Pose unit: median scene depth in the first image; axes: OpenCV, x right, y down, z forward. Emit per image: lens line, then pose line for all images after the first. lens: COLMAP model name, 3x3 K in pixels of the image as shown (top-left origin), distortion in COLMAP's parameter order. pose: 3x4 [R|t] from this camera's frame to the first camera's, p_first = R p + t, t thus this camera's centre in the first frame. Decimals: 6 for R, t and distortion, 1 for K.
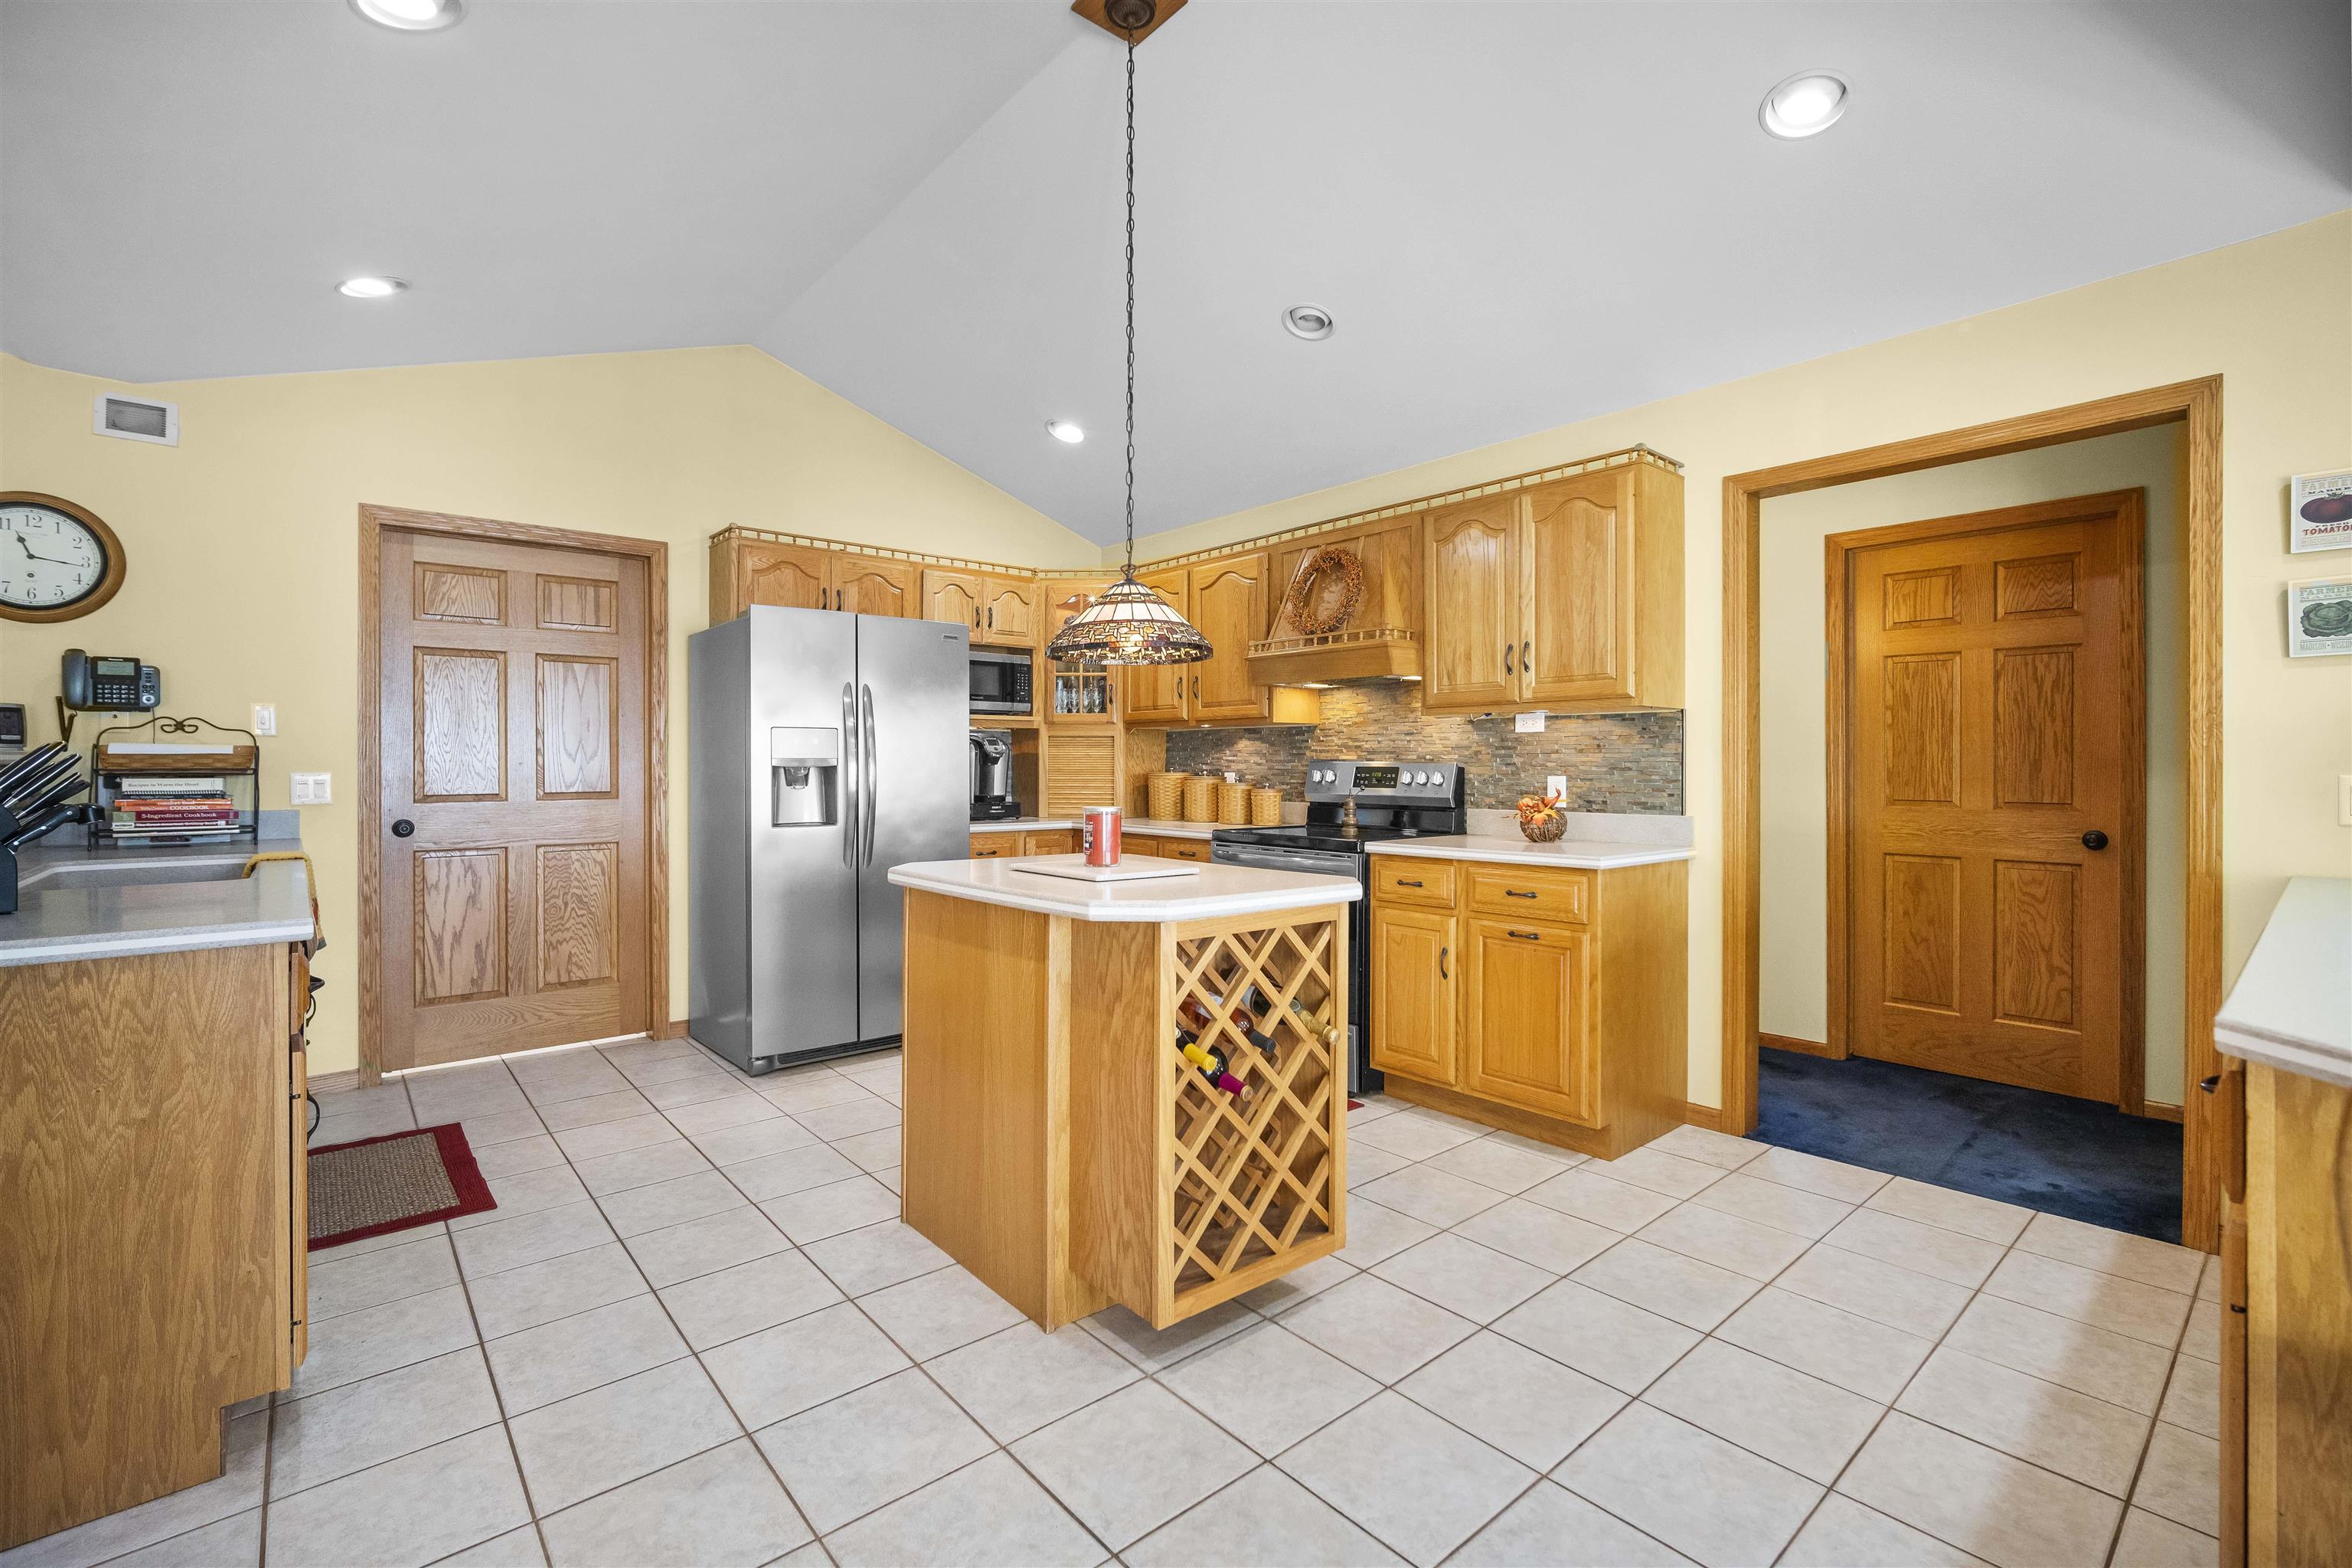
lens RADIAL K [[1026.5, 0, 1179.3], [0, 1026.5, 766.9], [0, 0, 1]] dist [-0.010337, 0.001122]
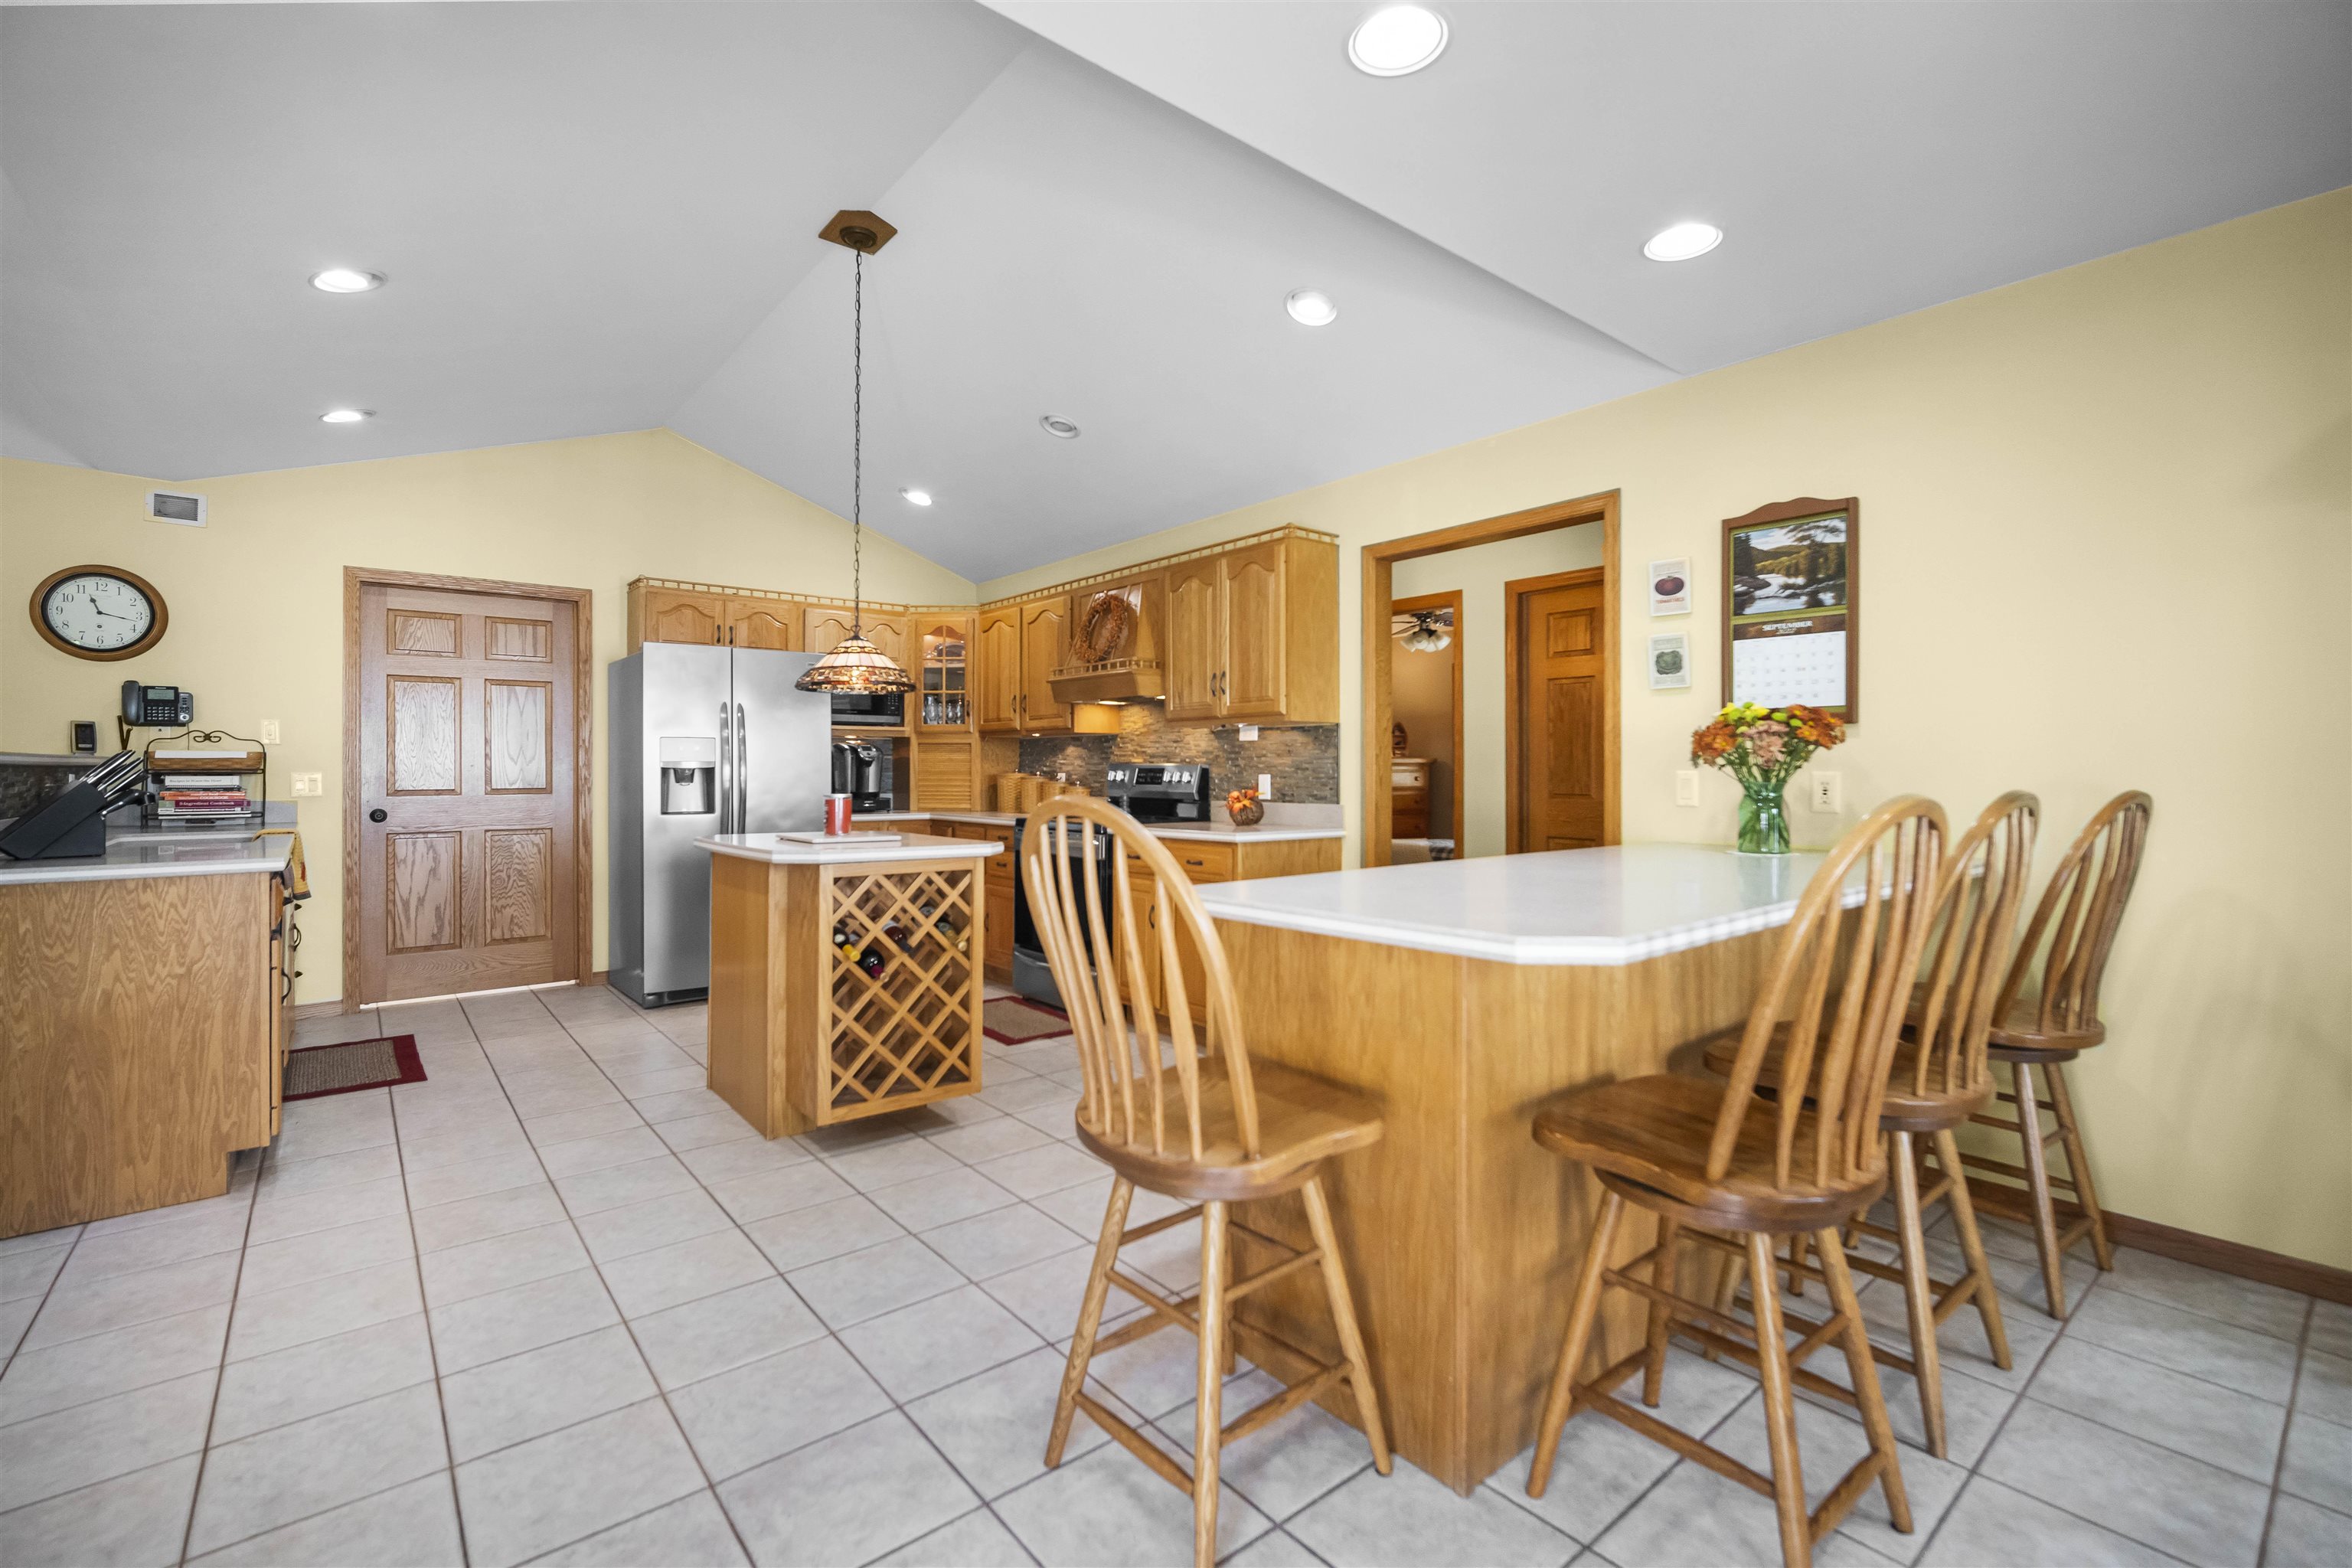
lens RADIAL K [[1031.3, 0, 1183.0], [0, 1031.3, 770.3], [0, 0, 1]] dist [-0.007098, -0.000507]
pose [[0.999827, -0.000328, -0.018606, 0.305127], [0.000301, 0.999999, -0.001458, 0.005375], [0.018607, 0.001452, 0.999826, -0.302828]]
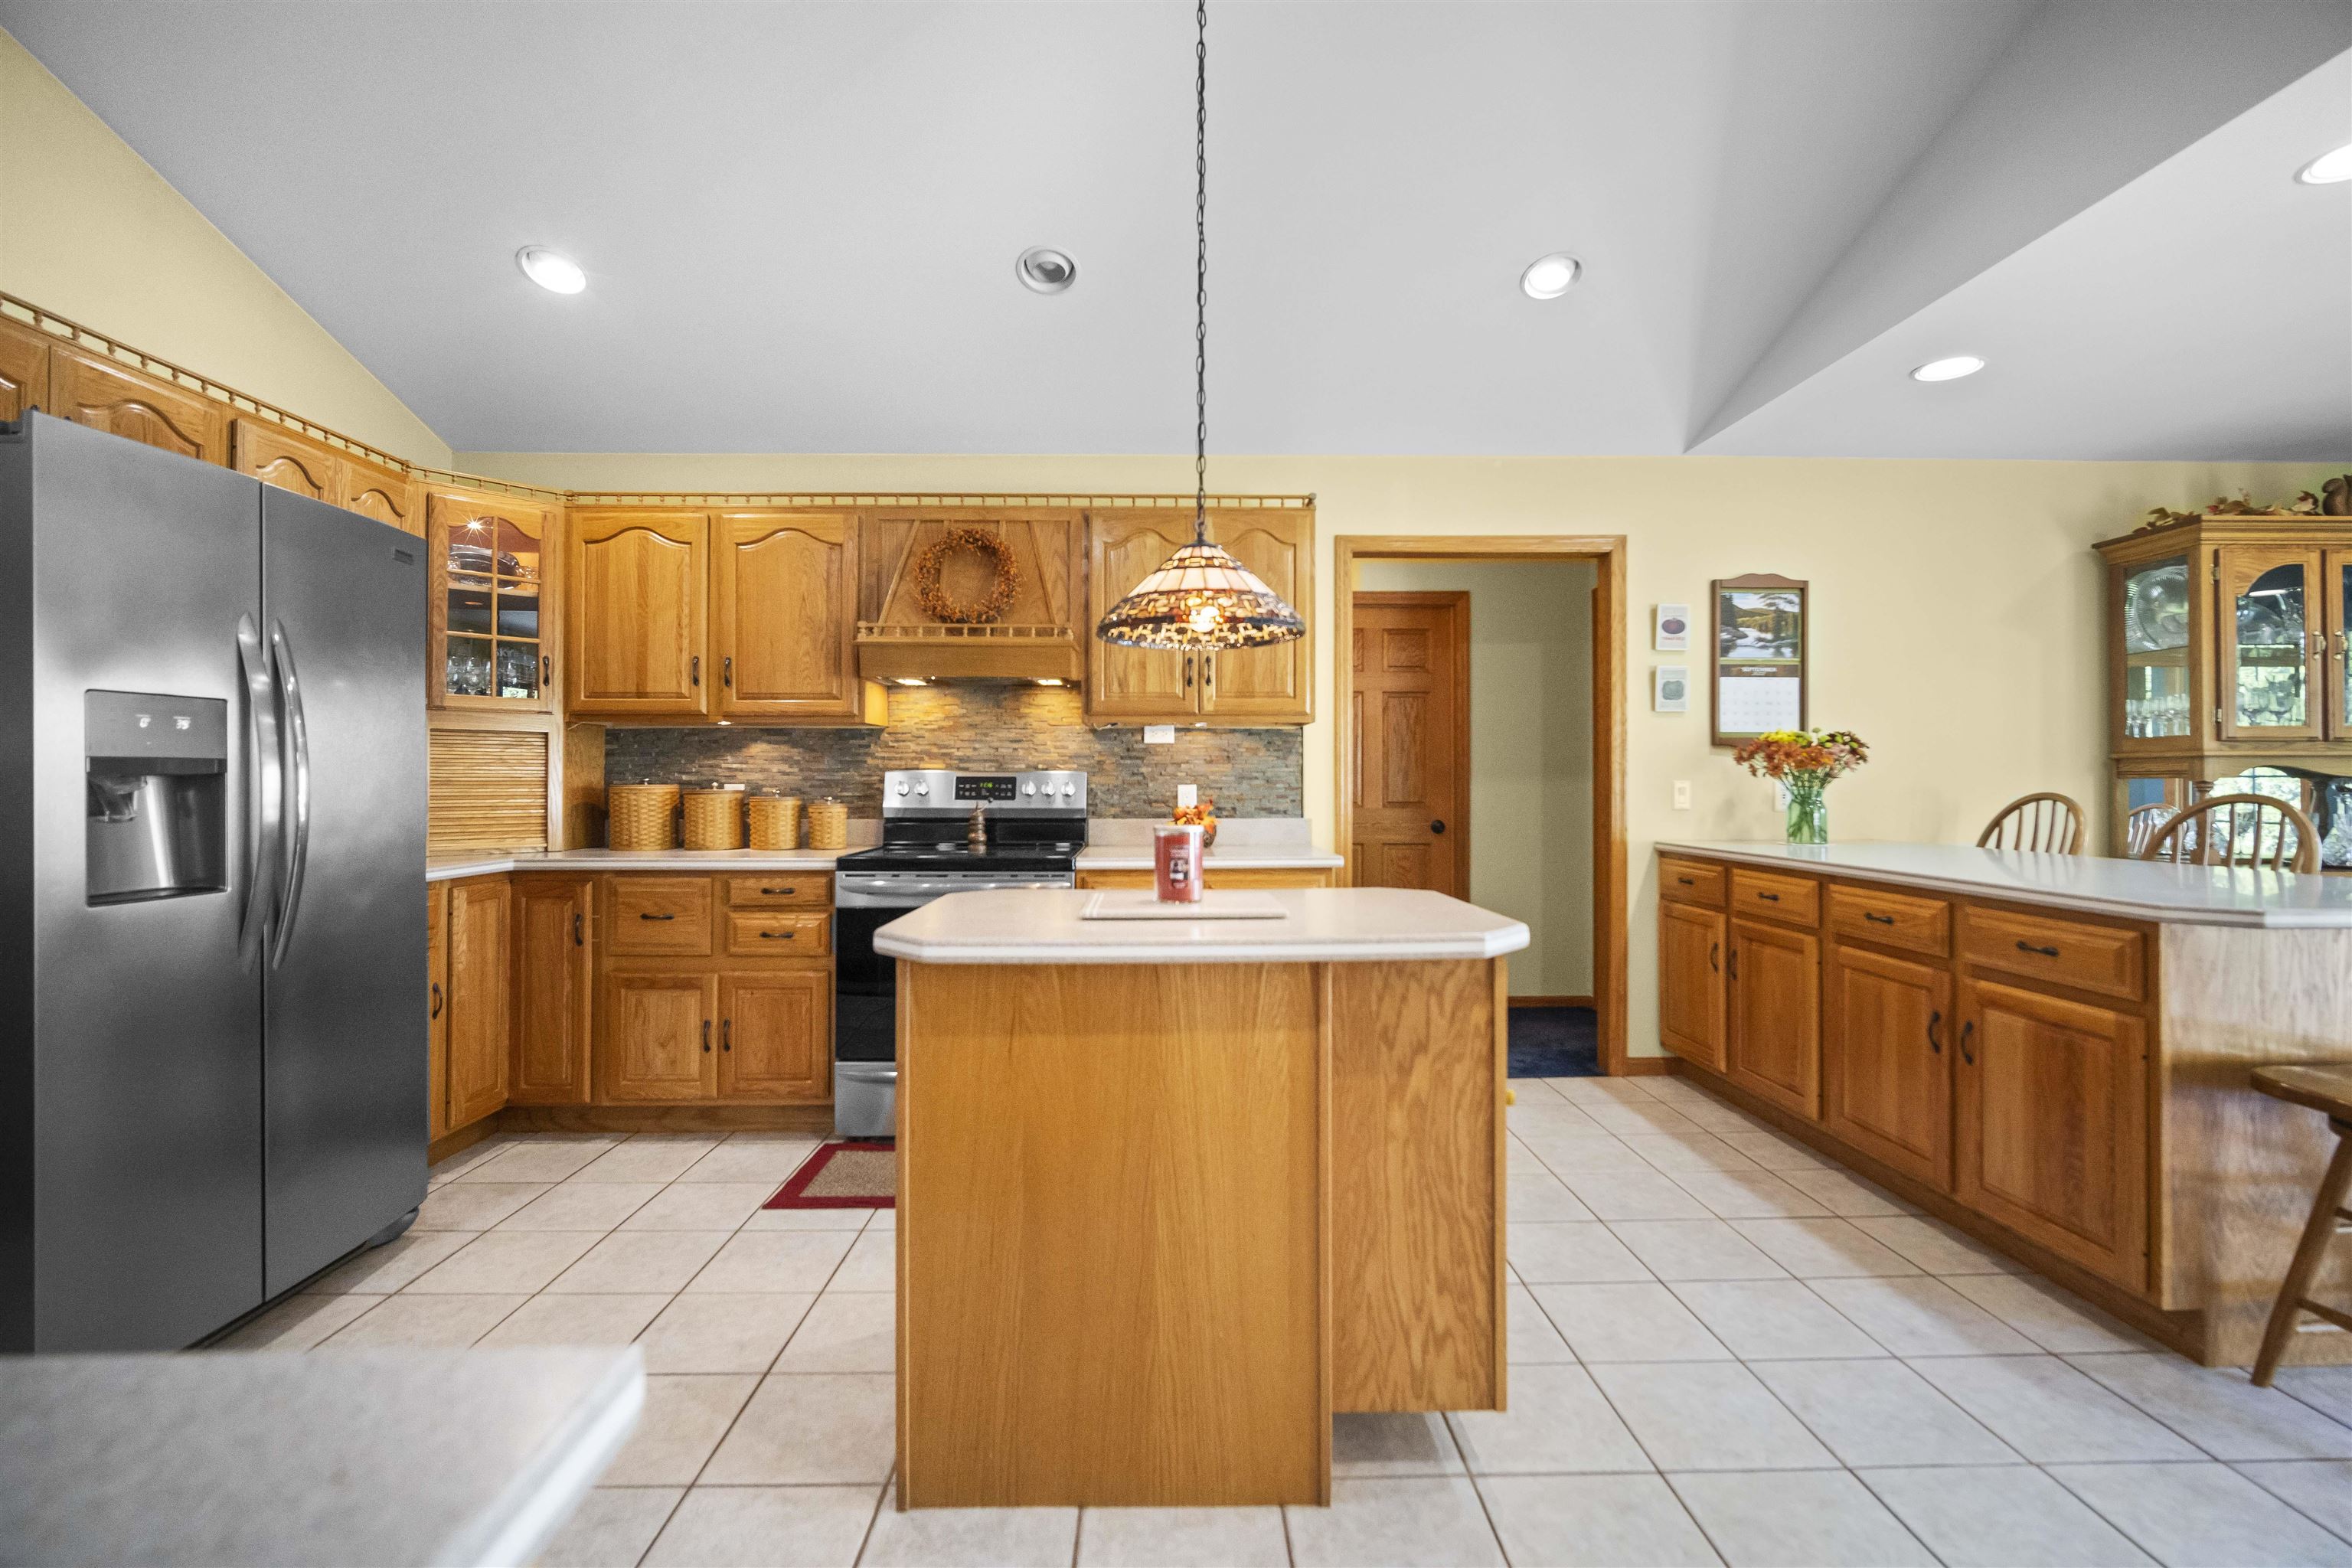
lens RADIAL K [[1020.8, 0, 1180.3], [0, 1020.8, 774.9], [0, 0, 1]] dist [-0.013332, 0.005128]
pose [[0.633247, 0.001966, 0.773947, -0.472899], [0.001200, 0.999993, -0.003522, 0.002106], [-0.773949, 0.003159, 0.633240, 0.356688]]
